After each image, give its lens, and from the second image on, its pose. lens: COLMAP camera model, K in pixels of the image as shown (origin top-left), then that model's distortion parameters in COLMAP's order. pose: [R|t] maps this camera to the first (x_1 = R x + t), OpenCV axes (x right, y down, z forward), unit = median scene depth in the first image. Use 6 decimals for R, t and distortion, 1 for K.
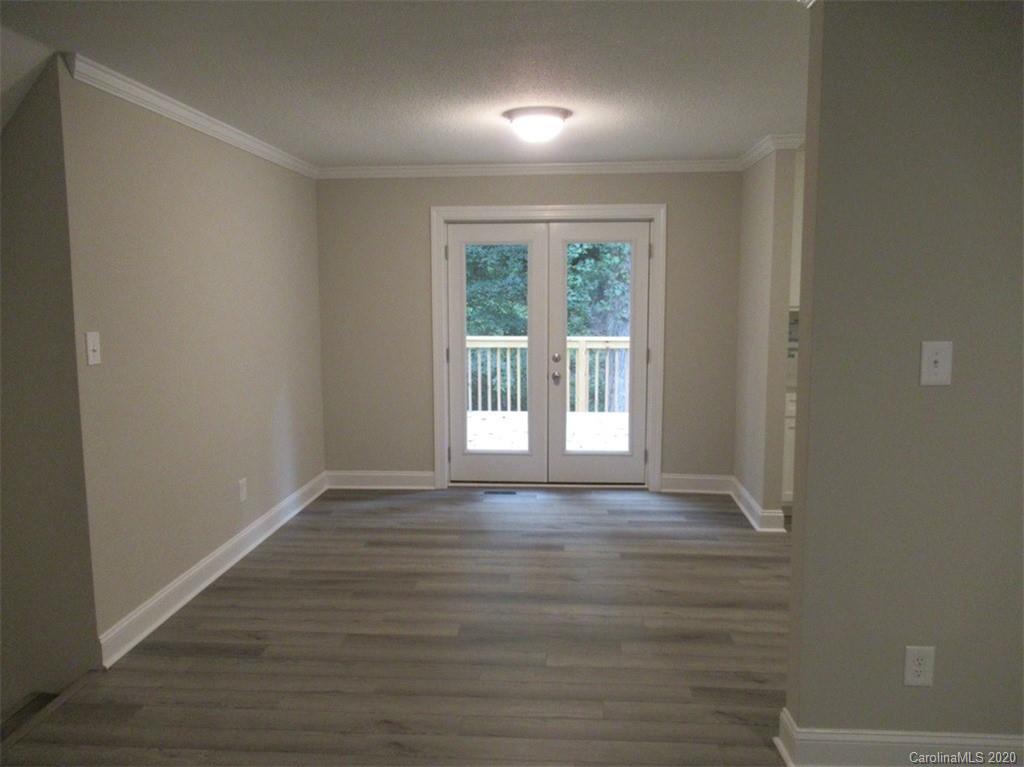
lens RADIAL K [[761.7, 0, 512.0], [0, 761.7, 383.5], [0, 0, 1]] dist [-0.000442, 0.003624]
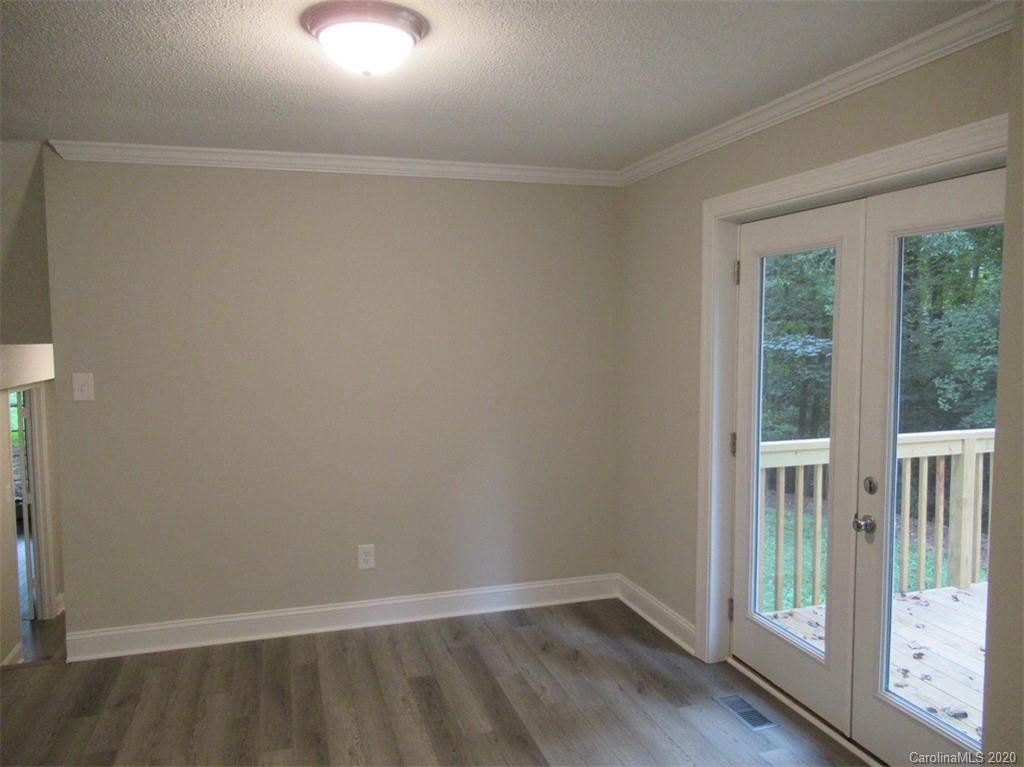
lens RADIAL K [[761.7, 0, 512.0], [0, 761.7, 383.5], [0, 0, 1]] dist [-0.000442, 0.003624]
pose [[0.359343, 0.070700, -0.930523, 0.461286], [-0.108286, 0.993549, 0.033672, -0.097191], [0.926902, 0.088663, 0.364681, 0.711600]]
